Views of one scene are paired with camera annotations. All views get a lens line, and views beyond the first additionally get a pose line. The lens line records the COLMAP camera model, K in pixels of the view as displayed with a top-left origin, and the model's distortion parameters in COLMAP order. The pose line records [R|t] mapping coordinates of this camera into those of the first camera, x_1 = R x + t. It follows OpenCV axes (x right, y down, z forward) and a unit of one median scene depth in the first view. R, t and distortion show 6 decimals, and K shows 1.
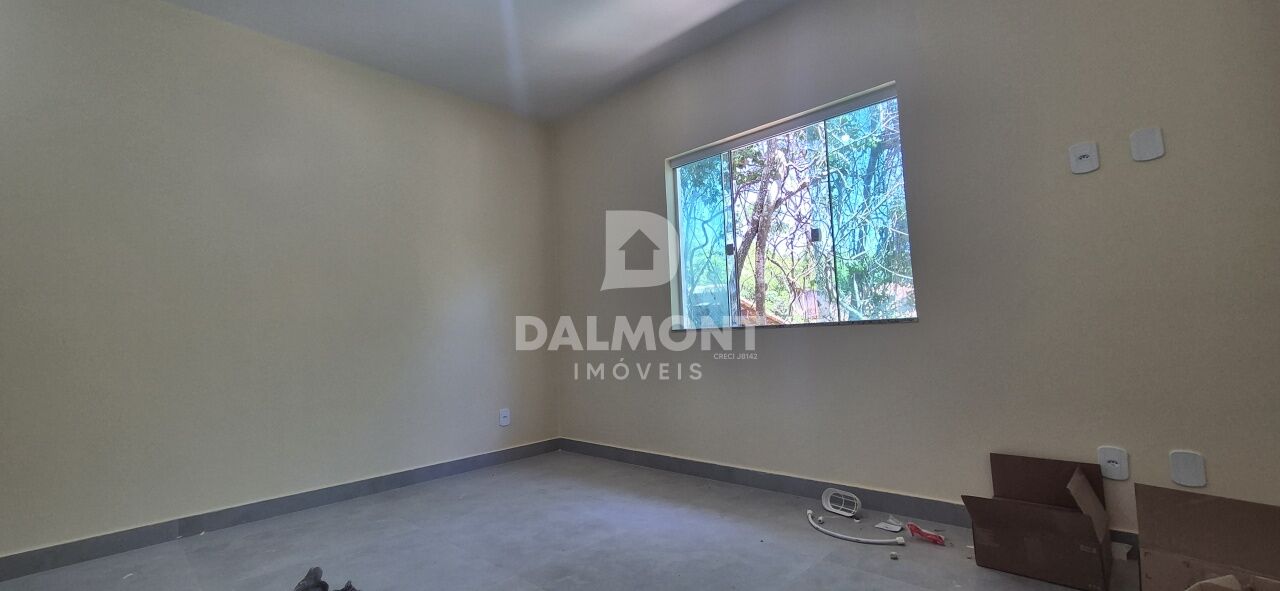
lens RADIAL K [[519.3, 0, 640.0], [0, 519.3, 295.5], [0, 0, 1]] dist [0.001036, 0.000036]
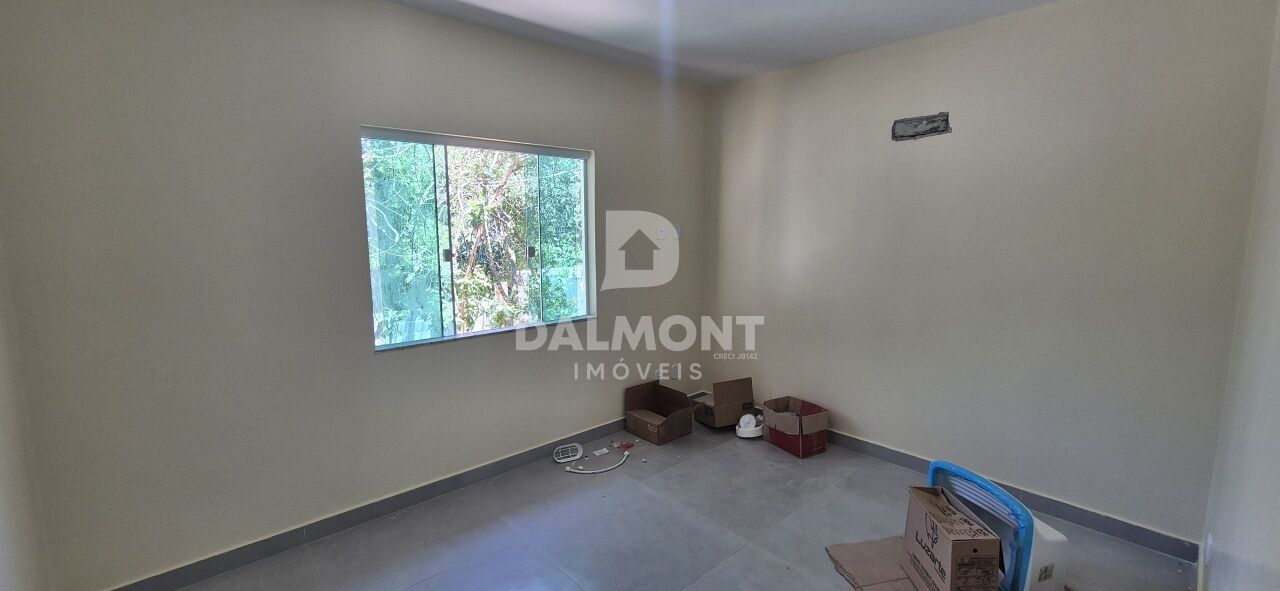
lens RADIAL K [[516.7, 0, 637.2], [0, 516.7, 292.3], [0, 0, 1]] dist [-0.000576, -0.000043]
pose [[0.085400, -0.094415, 0.991863, -0.995097], [-0.083745, 0.991297, 0.101572, -0.198618], [-0.992821, -0.091737, 0.076750, 0.792193]]
